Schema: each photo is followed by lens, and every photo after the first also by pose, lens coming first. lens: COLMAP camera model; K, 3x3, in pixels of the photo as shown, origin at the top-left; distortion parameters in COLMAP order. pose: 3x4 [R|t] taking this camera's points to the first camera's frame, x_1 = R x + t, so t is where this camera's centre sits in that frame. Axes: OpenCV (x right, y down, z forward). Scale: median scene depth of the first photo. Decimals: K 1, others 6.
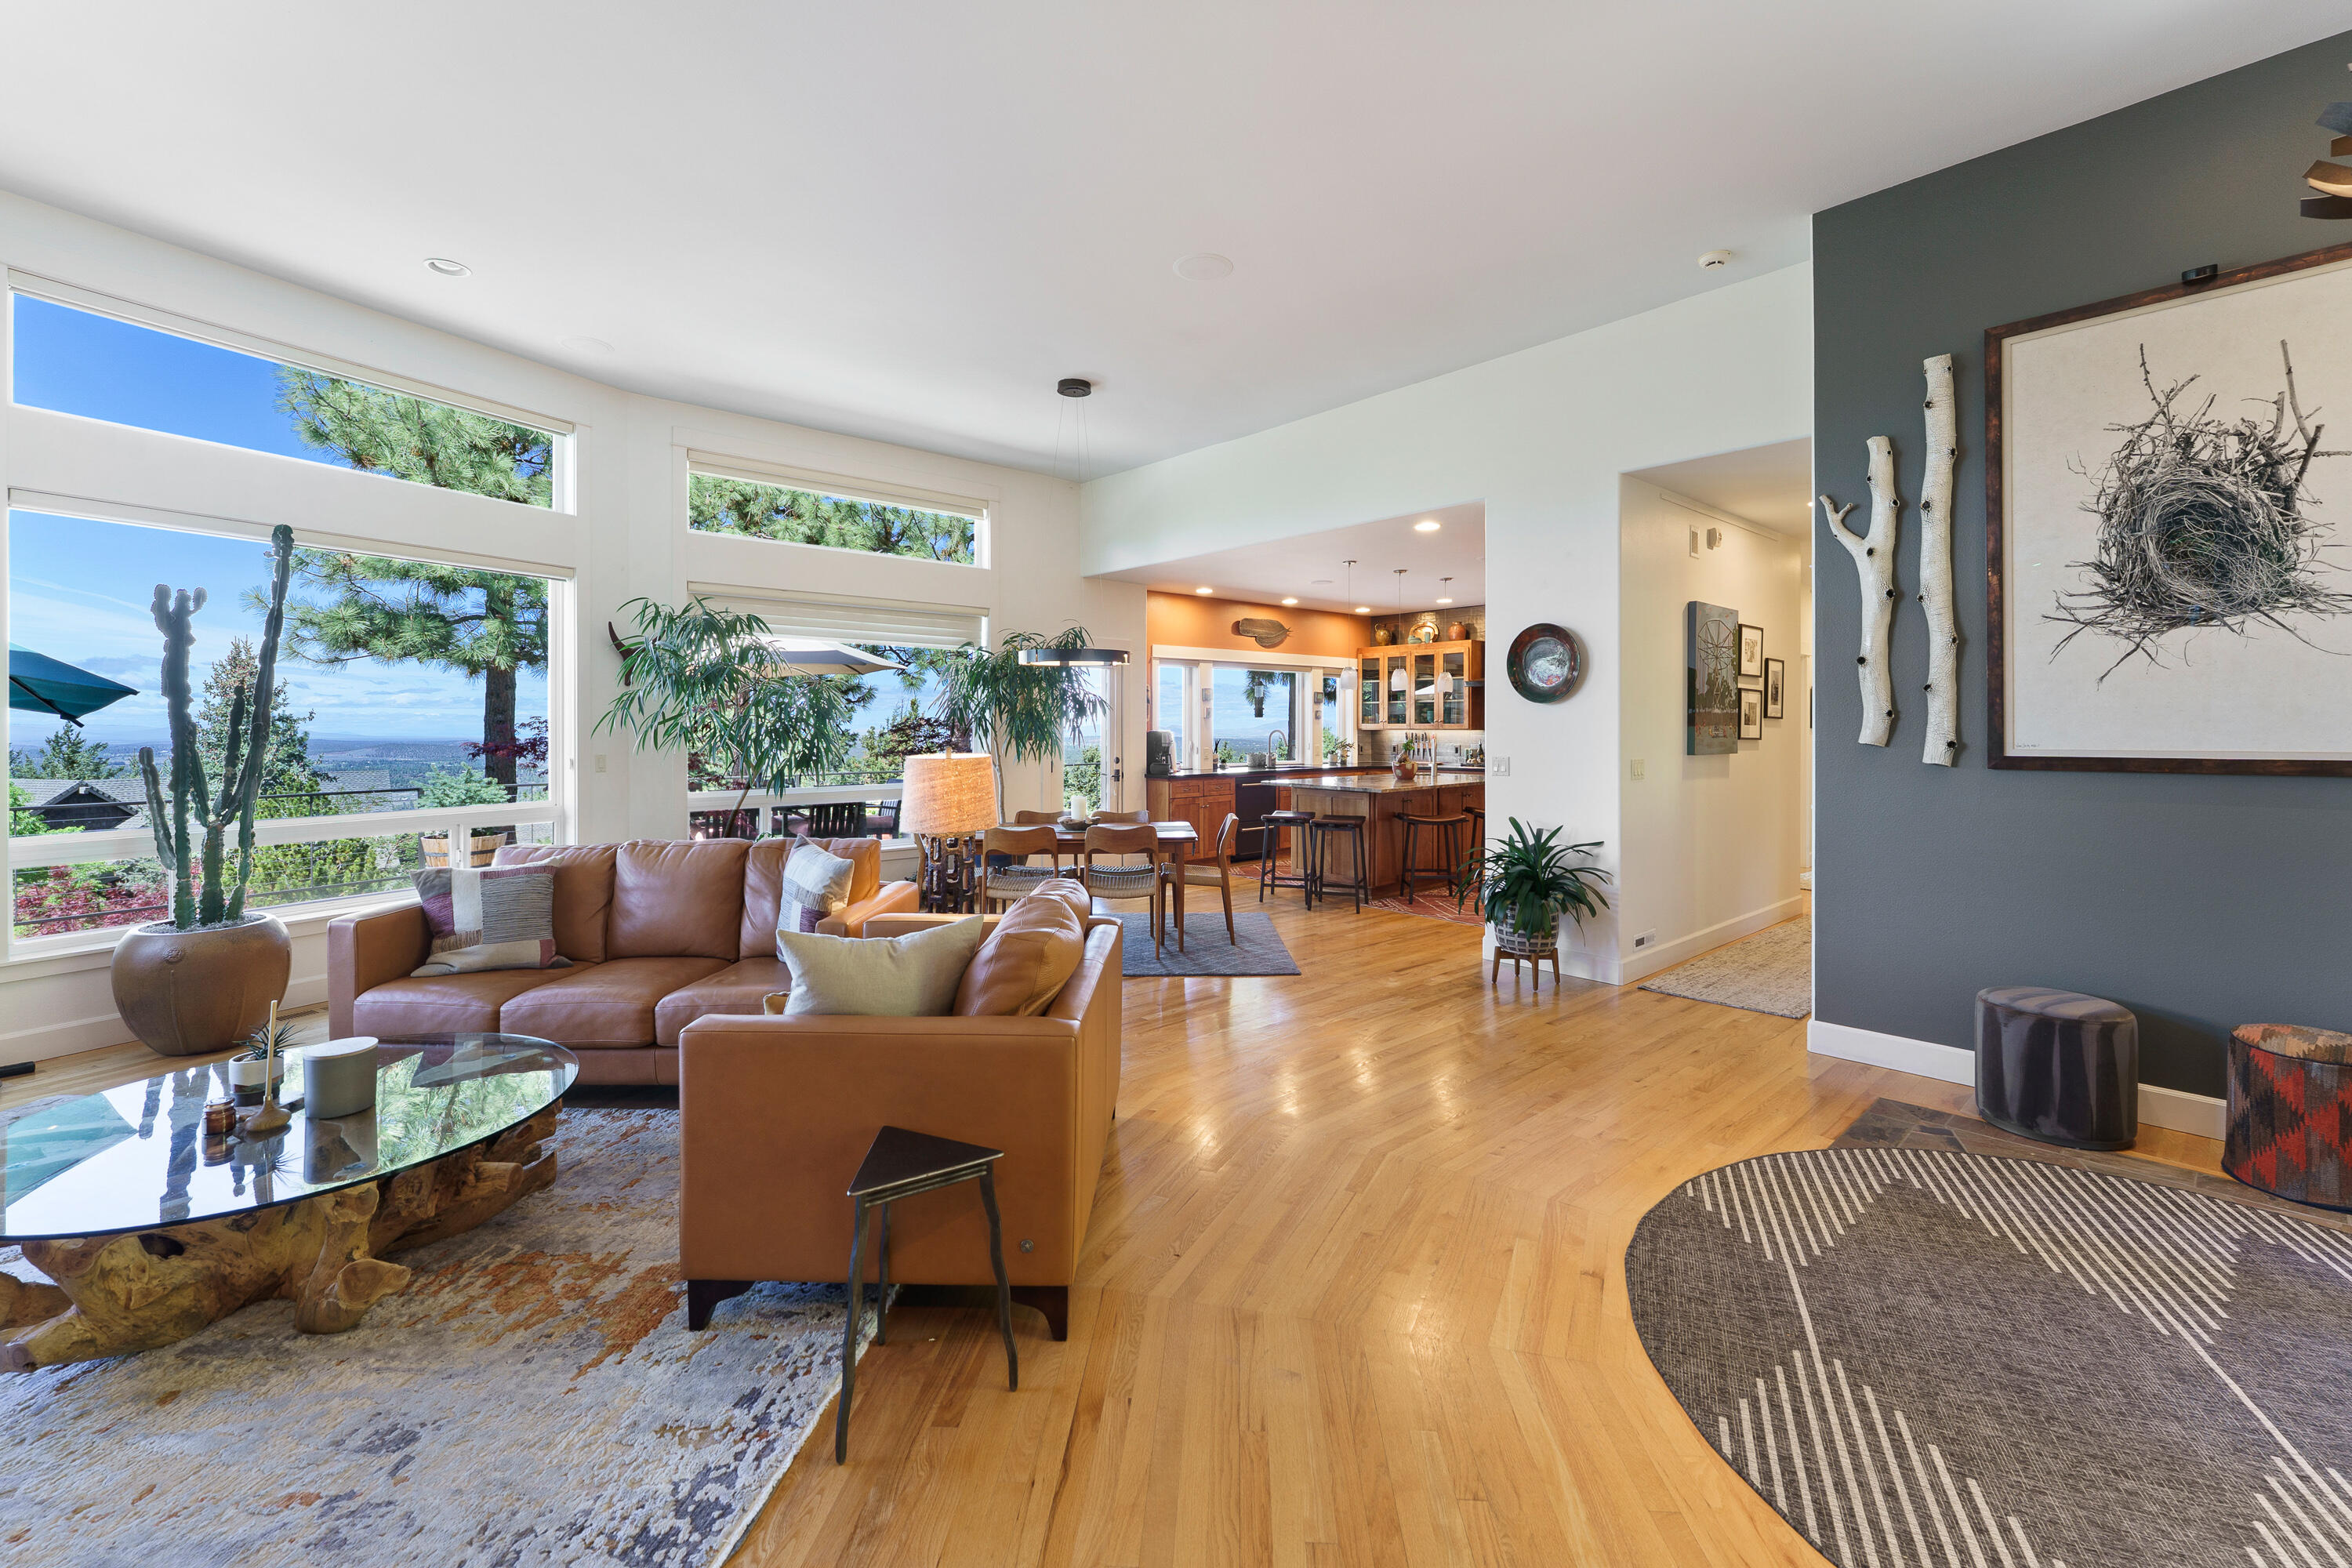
lens RADIAL K [[1002.7, 0, 1183.5], [0, 1002.7, 727.8], [0, 0, 1]] dist [-0.000327, -0.000211]
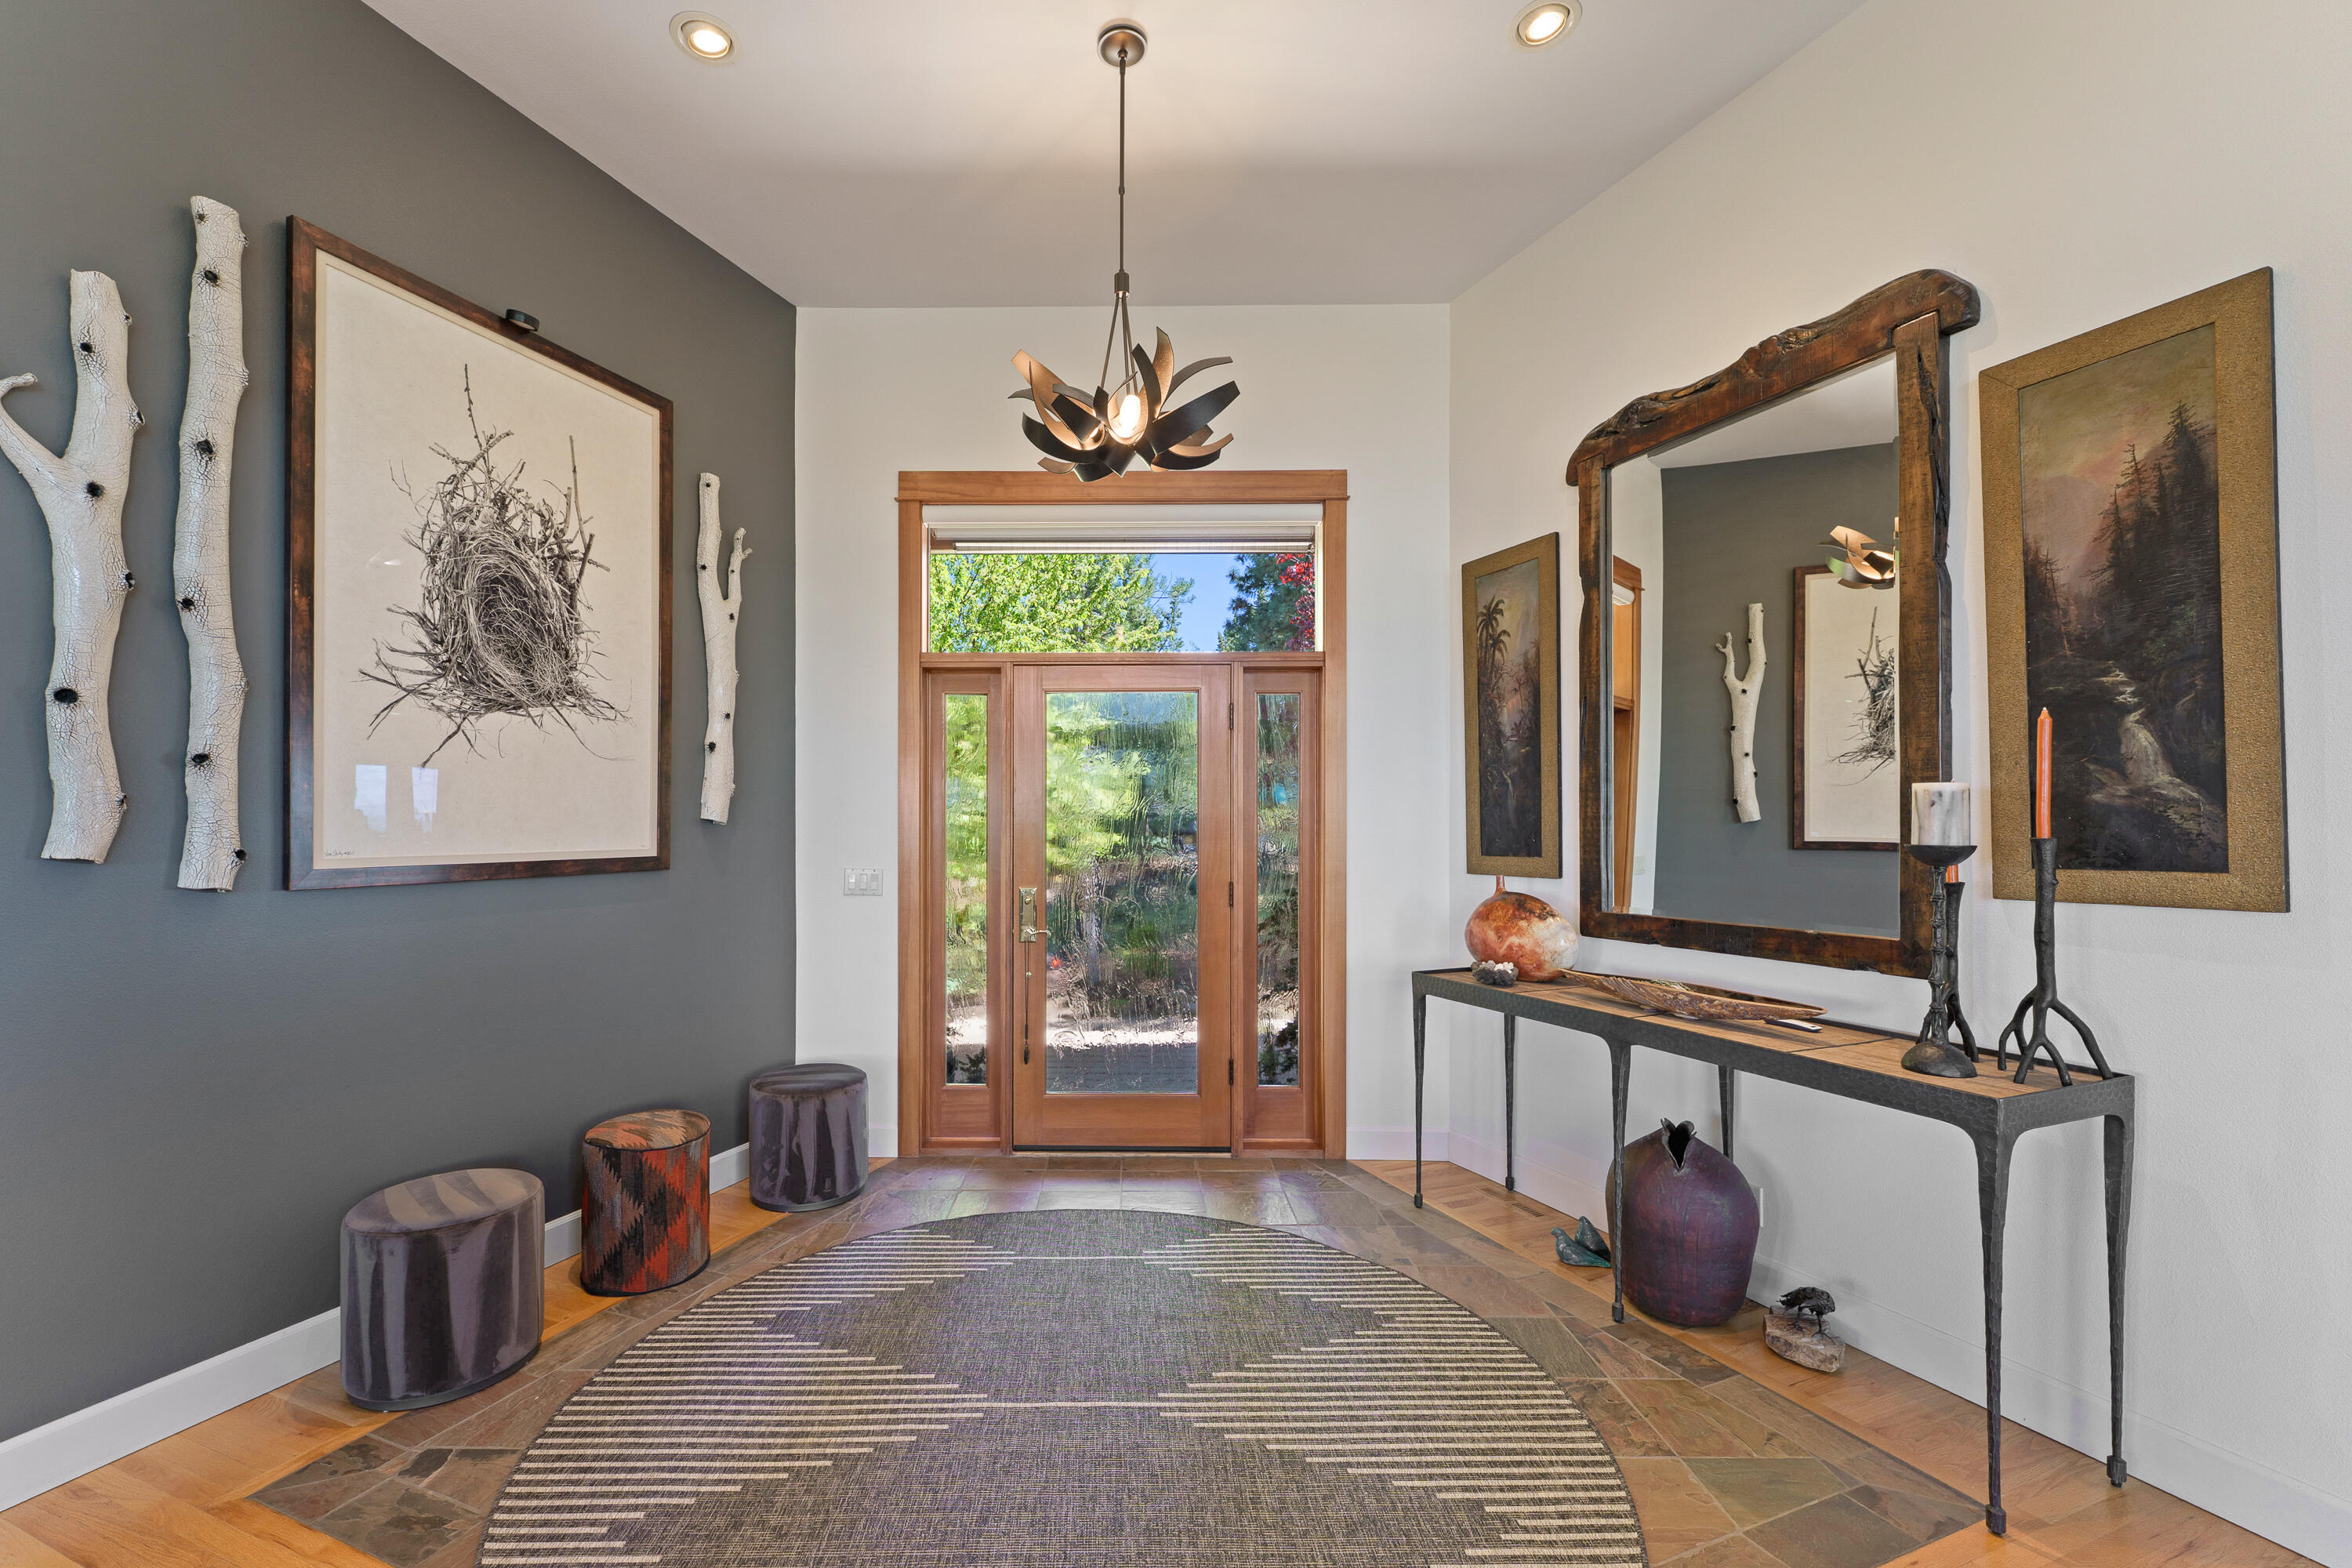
lens RADIAL K [[970.8, 0, 1115.2], [0, 970.8, 822.5], [0, 0, 1]] dist [-0.001259, -0.000060]
pose [[-0.430244, 0.006777, 0.902687, 0.004013], [0.003177, 0.999977, -0.005994, 0.002111], [-0.902707, 0.000289, -0.430256, 0.845777]]
